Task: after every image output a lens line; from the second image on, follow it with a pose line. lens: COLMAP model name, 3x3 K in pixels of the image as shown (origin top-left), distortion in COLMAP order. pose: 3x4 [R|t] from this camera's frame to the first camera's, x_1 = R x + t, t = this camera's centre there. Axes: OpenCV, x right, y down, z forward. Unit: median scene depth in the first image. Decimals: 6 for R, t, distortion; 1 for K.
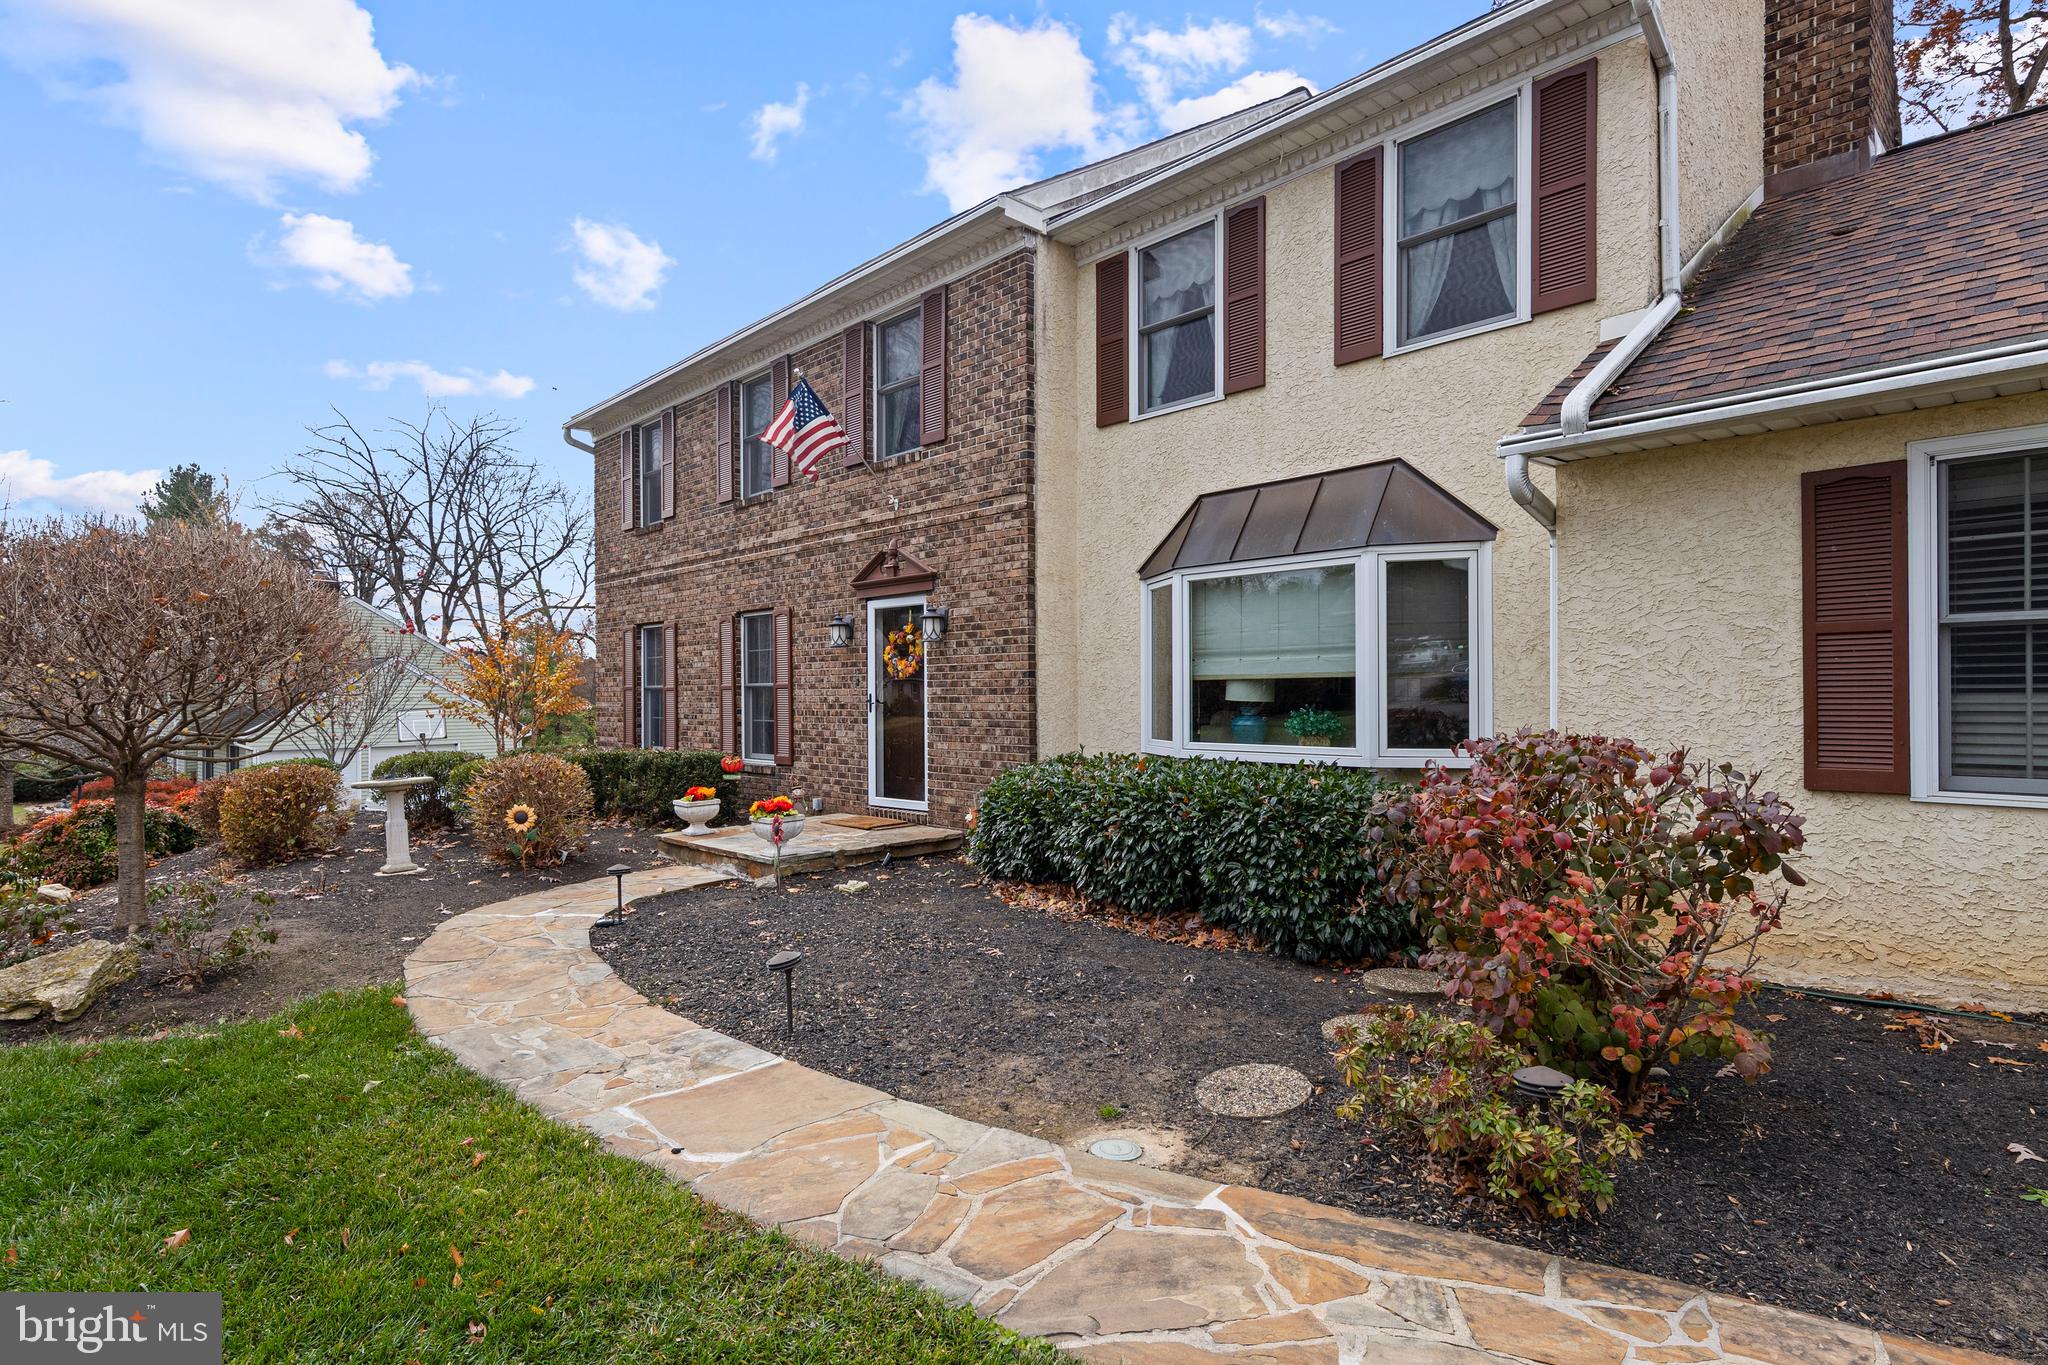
lens RADIAL K [[1047.9, 0, 1023.3], [0, 1047.9, 688.0], [0, 0, 1]] dist [0.010738, -0.003126]
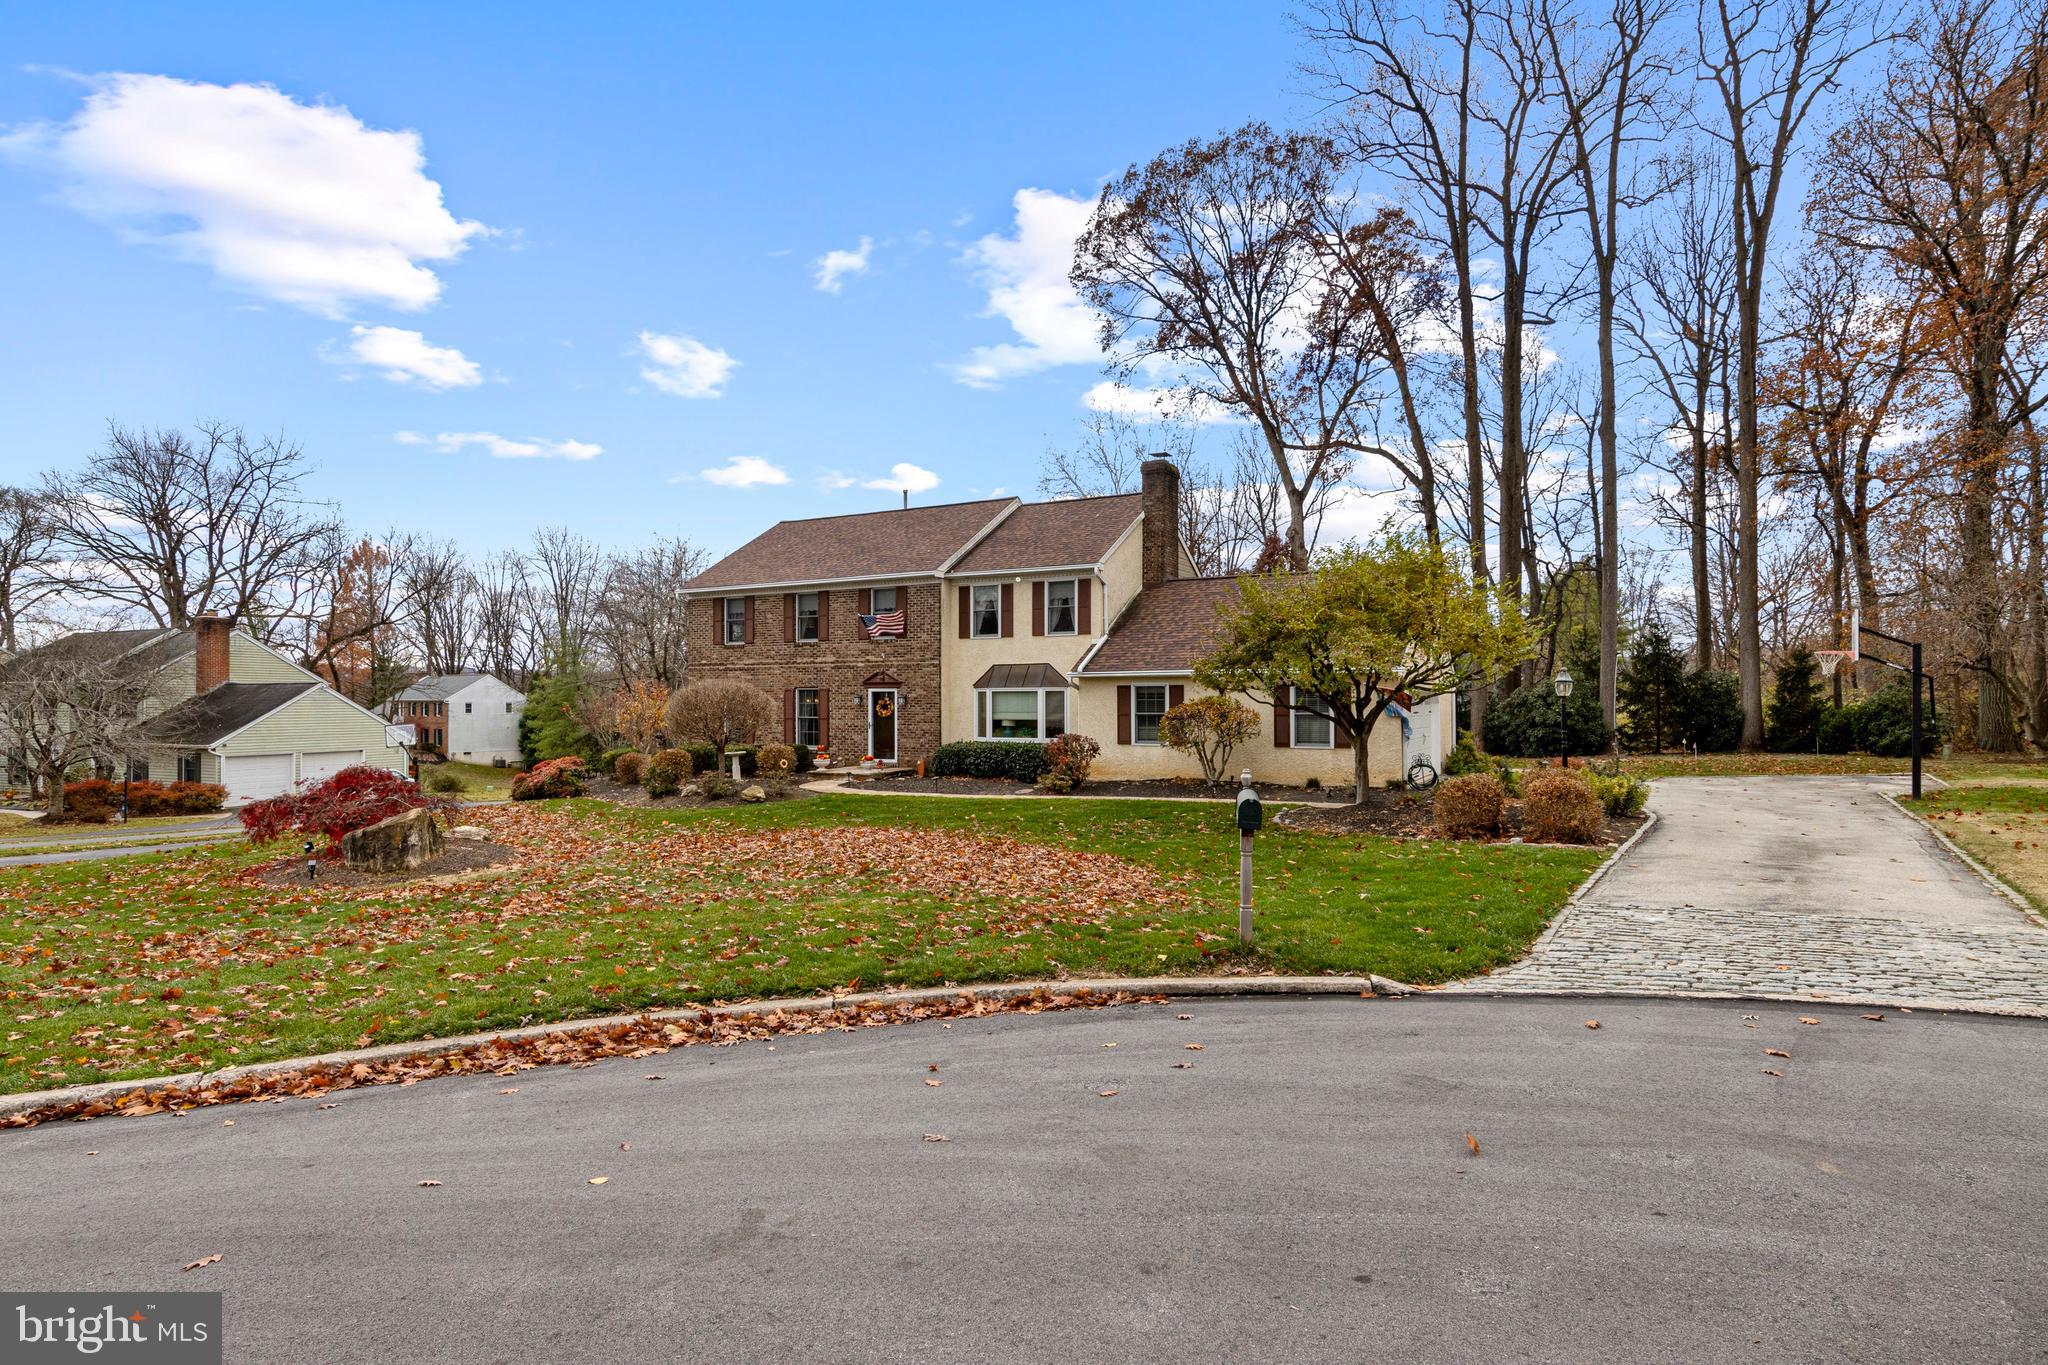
lens RADIAL K [[1082.9, 0, 1024.5], [0, 1082.9, 687.4], [0, 0, 1]] dist [0.008308, -0.001354]
pose [[0.953803, 0.001953, 0.300426, -0.819821], [-0.001706, 0.999998, -0.001085, -0.111134], [-0.300427, 0.000522, 0.953805, -2.464601]]
